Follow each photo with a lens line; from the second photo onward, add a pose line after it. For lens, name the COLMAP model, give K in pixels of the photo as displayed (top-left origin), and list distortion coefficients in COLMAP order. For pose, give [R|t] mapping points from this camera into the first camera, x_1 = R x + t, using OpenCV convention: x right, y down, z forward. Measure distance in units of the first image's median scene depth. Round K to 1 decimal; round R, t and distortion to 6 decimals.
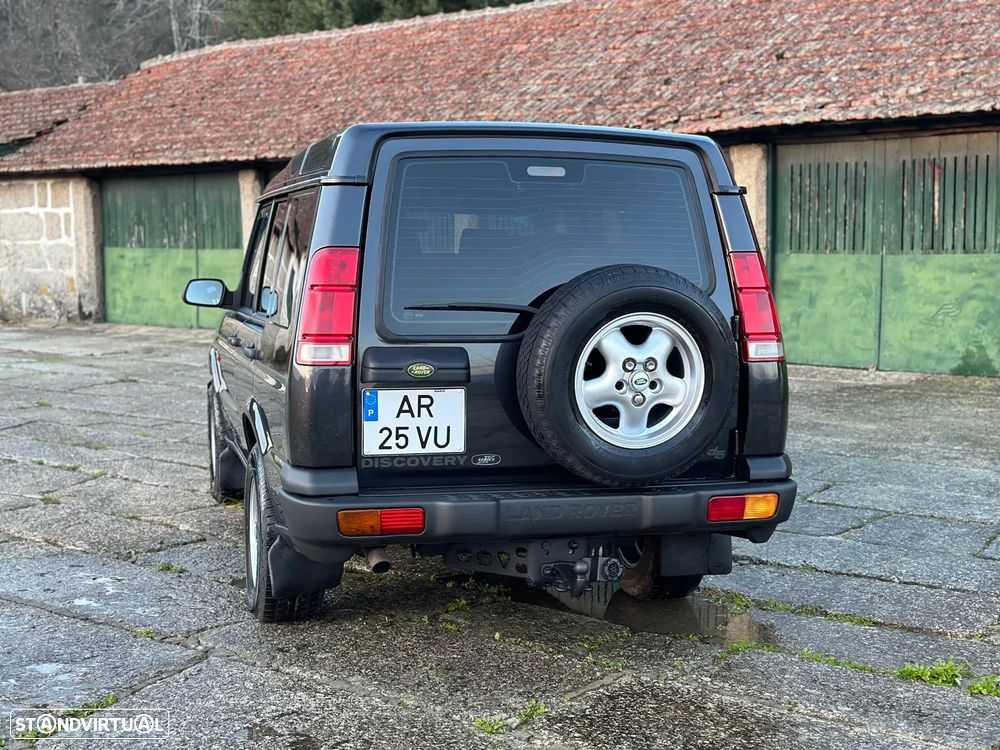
lens RADIAL K [[1370.1, 0, 501.0], [0, 1370.1, 385.3], [0, 0, 1]] dist [0.112483, 0.000000]
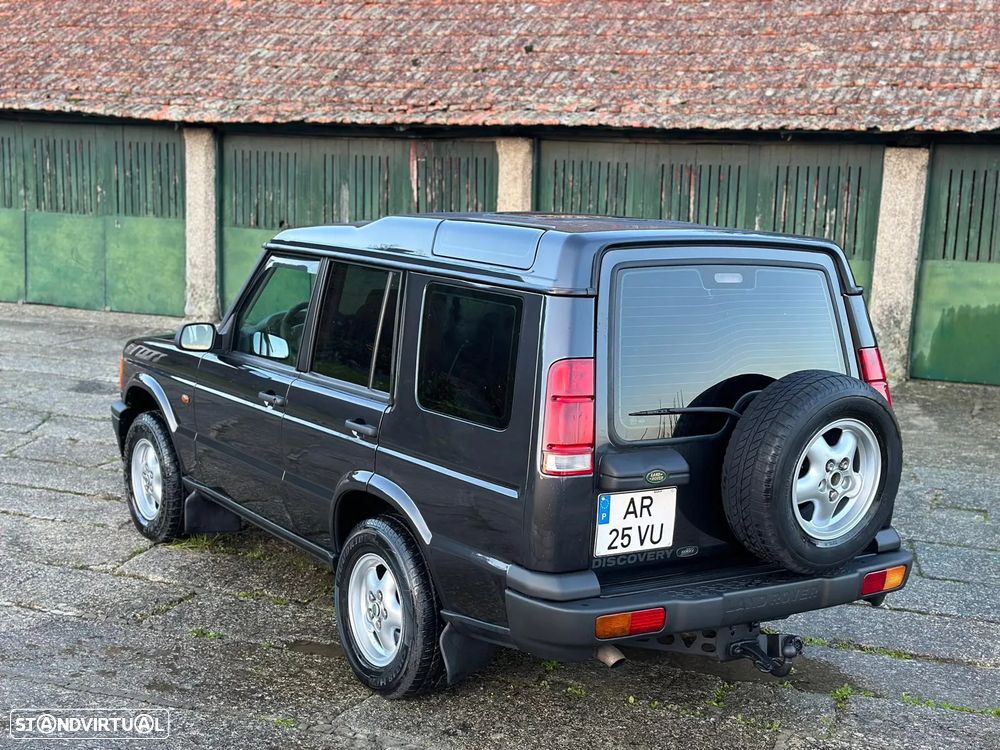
lens RADIAL K [[1370.1, 0, 502.7], [0, 1370.1, 392.7], [0, 0, 1]] dist [0.112483, 0.000000]
pose [[0.944272, -0.014908, 0.328828, -0.186135], [-0.005860, 0.998054, 0.062077, -0.050499], [-0.329114, -0.060544, 0.942347, 0.016698]]
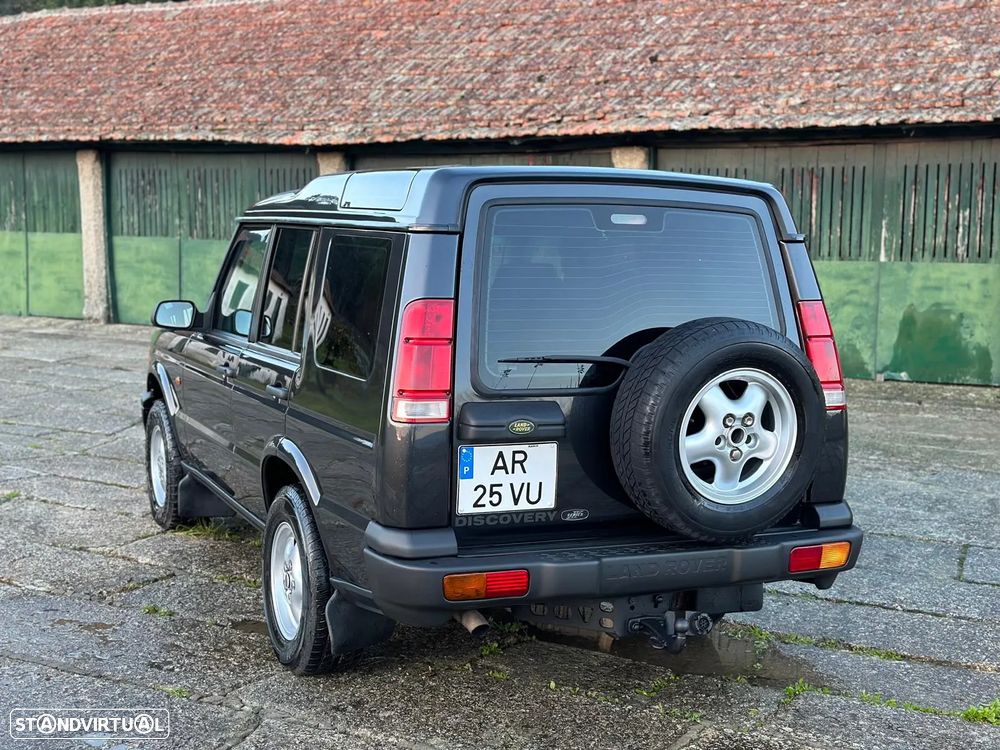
lens RADIAL K [[1370.1, 0, 499.0], [0, 1370.1, 389.9], [0, 0, 1]] dist [0.112483, 0.000000]
pose [[0.987337, -0.002013, 0.158622, -0.082212], [-0.001759, 0.999719, 0.023637, -0.021695], [-0.158625, -0.023616, 0.987056, 0.016086]]
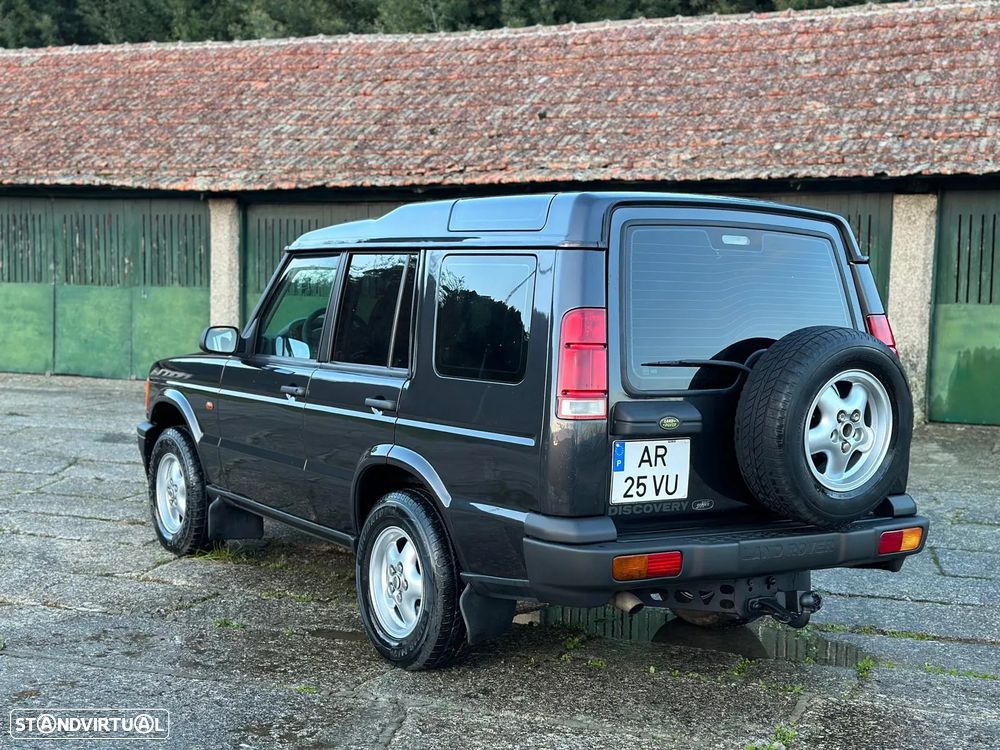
lens RADIAL K [[1370.1, 0, 497.1], [0, 1370.1, 378.1], [0, 0, 1]] dist [0.112483, 0.000000]
pose [[0.950364, -0.001131, 0.311137, -0.188146], [0.010003, 0.999588, -0.026921, -0.006722], [-0.310979, 0.028697, 0.949984, 0.006053]]
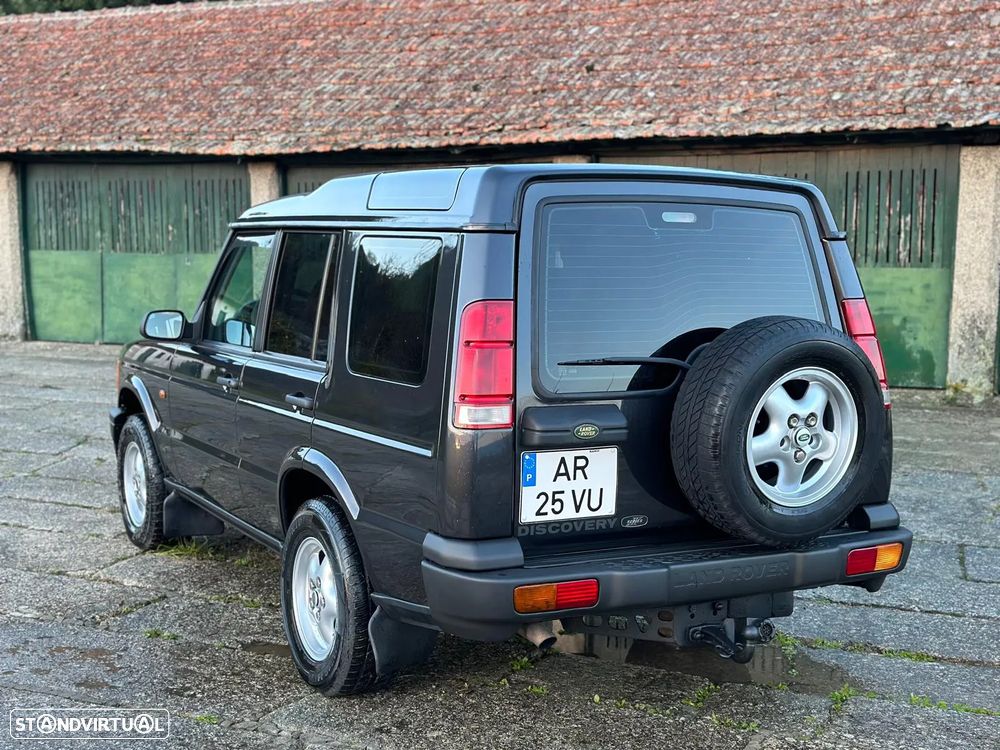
lens RADIAL K [[1370.1, 0, 494.1], [0, 1370.1, 384.3], [0, 0, 1]] dist [0.112483, 0.000000]
pose [[0.972482, -0.016363, 0.232402, -0.121712], [0.014475, 0.999847, 0.009825, -0.019244], [-0.232527, -0.006190, 0.972570, 0.036279]]
